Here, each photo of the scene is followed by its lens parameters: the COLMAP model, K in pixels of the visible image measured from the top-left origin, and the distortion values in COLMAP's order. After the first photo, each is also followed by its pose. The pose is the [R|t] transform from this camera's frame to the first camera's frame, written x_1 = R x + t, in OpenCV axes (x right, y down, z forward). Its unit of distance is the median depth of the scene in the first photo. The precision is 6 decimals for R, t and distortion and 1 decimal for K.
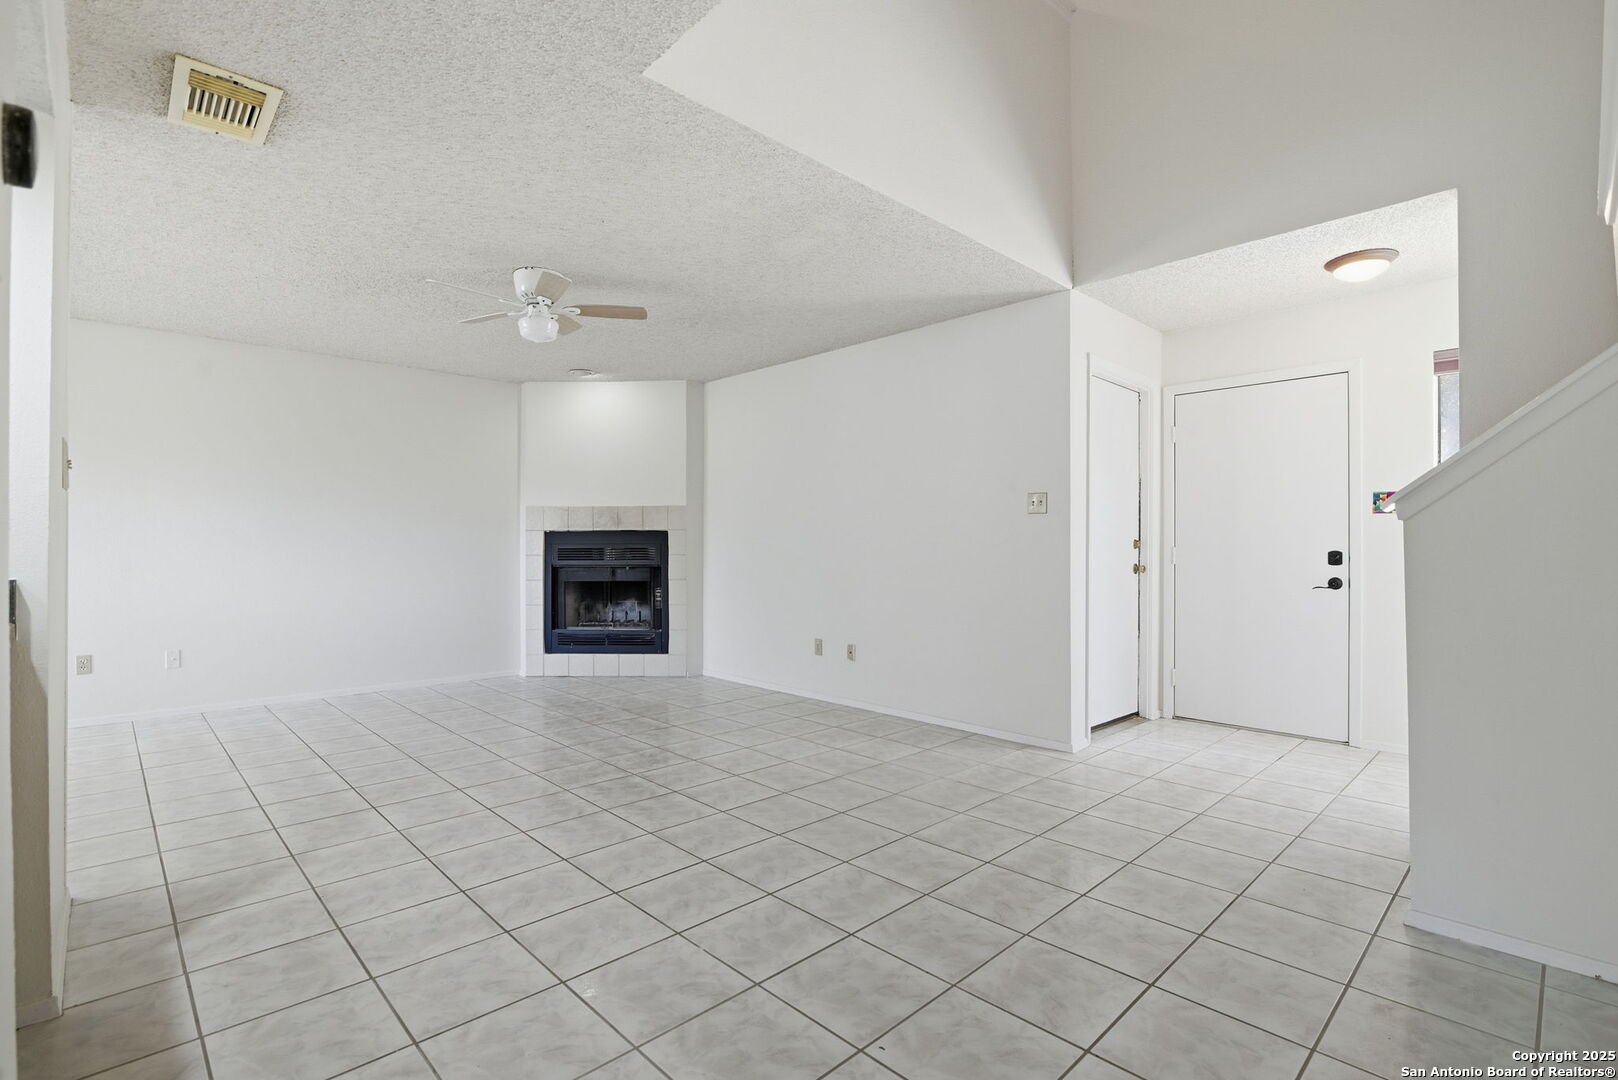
lens RADIAL K [[755.6, 0, 812.1], [0, 755.6, 540.3], [0, 0, 1]] dist [-0.022356, -0.000681]
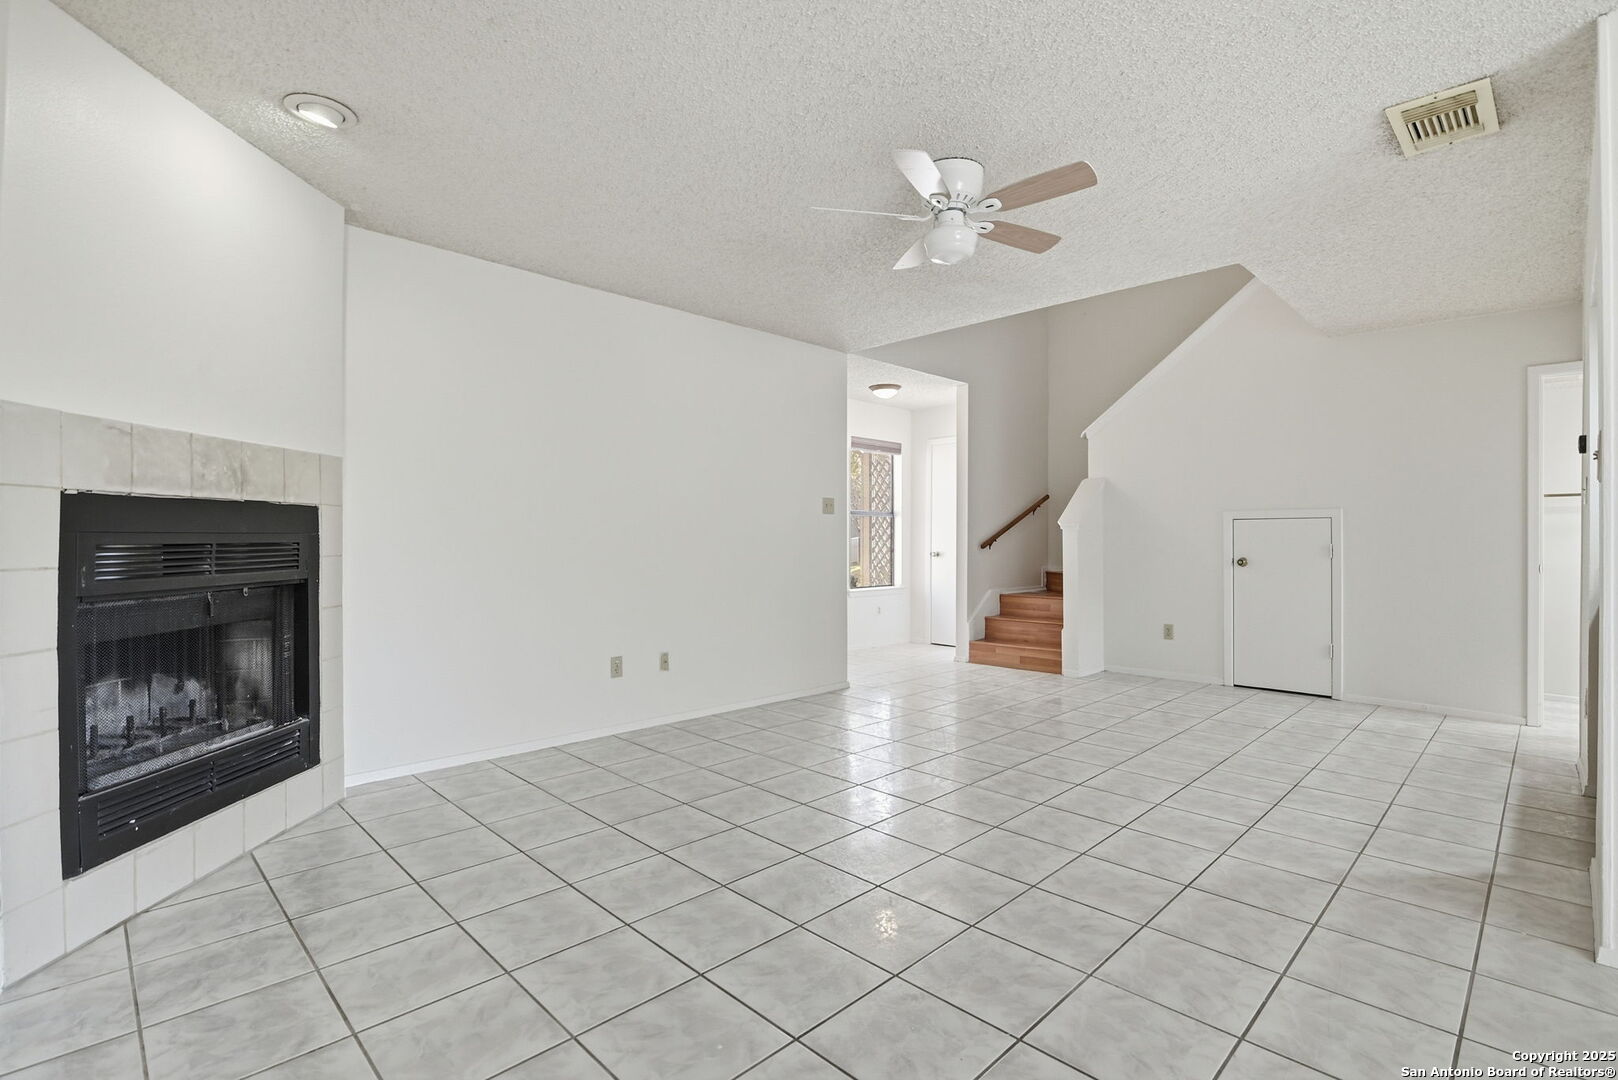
lens RADIAL K [[755.6, 0, 812.1], [0, 755.6, 540.3], [0, 0, 1]] dist [-0.022356, -0.000681]
pose [[-0.014110, -0.003962, 0.999893, -0.811326], [-0.007221, 0.999966, 0.003861, 0.005653], [-0.999874, -0.007166, -0.014139, 0.847223]]
